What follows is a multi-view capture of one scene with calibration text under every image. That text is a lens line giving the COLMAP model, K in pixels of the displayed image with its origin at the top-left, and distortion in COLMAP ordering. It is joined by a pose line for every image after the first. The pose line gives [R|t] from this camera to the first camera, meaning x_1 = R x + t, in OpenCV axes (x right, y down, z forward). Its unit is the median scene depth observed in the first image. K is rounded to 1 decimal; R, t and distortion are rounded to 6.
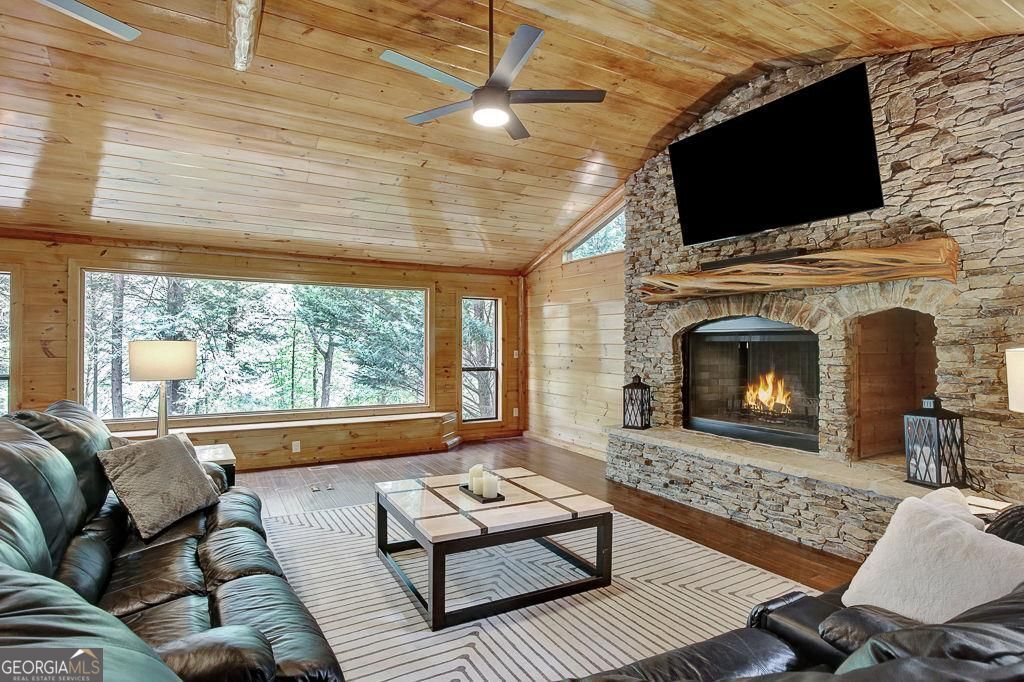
lens RADIAL K [[509.6, 0, 460.9], [0, 509.6, 335.5], [0, 0, 1]] dist [-0.034088, 0.005920]
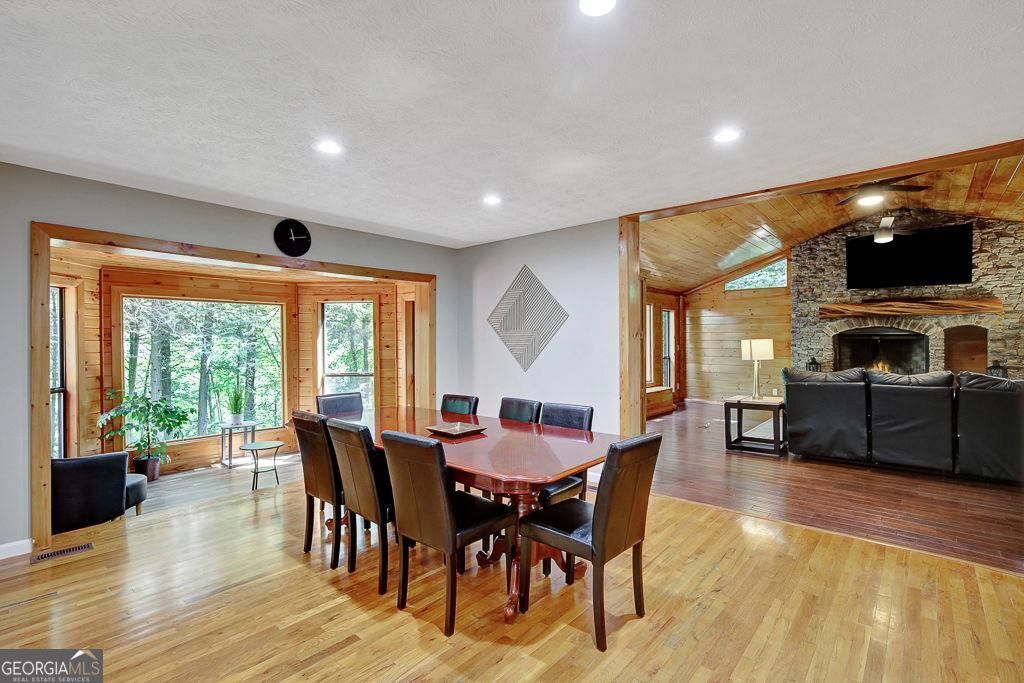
lens RADIAL K [[483.1, 0, 498.7], [0, 483.1, 340.7], [0, 0, 1]] dist [-0.036696, 0.011089]
pose [[0.943316, -0.002134, 0.331890, -1.585396], [-0.002575, 0.999902, 0.013748, -0.004888], [-0.331887, -0.013823, 0.943218, -0.297799]]
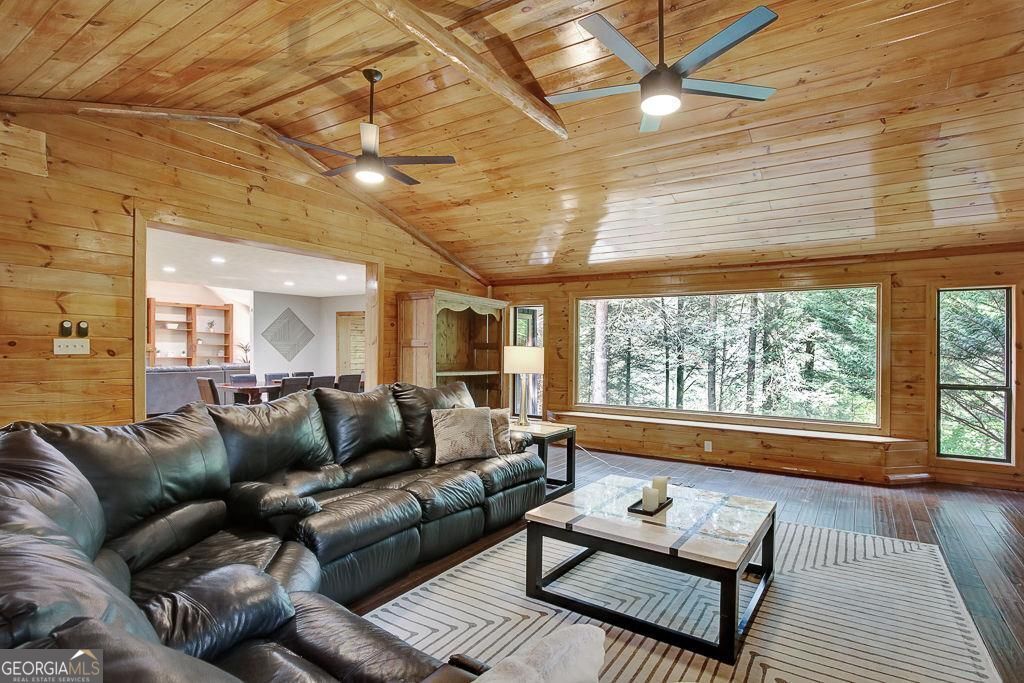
lens RADIAL K [[483.1, 0, 561.3], [0, 483.1, 345.8], [0, 0, 1]] dist [-0.036696, 0.011089]
pose [[0.530288, -0.005531, -0.847800, 0.487090], [0.005593, 0.999980, -0.003025, 0.010273], [0.847799, -0.003138, 0.530308, 0.259349]]
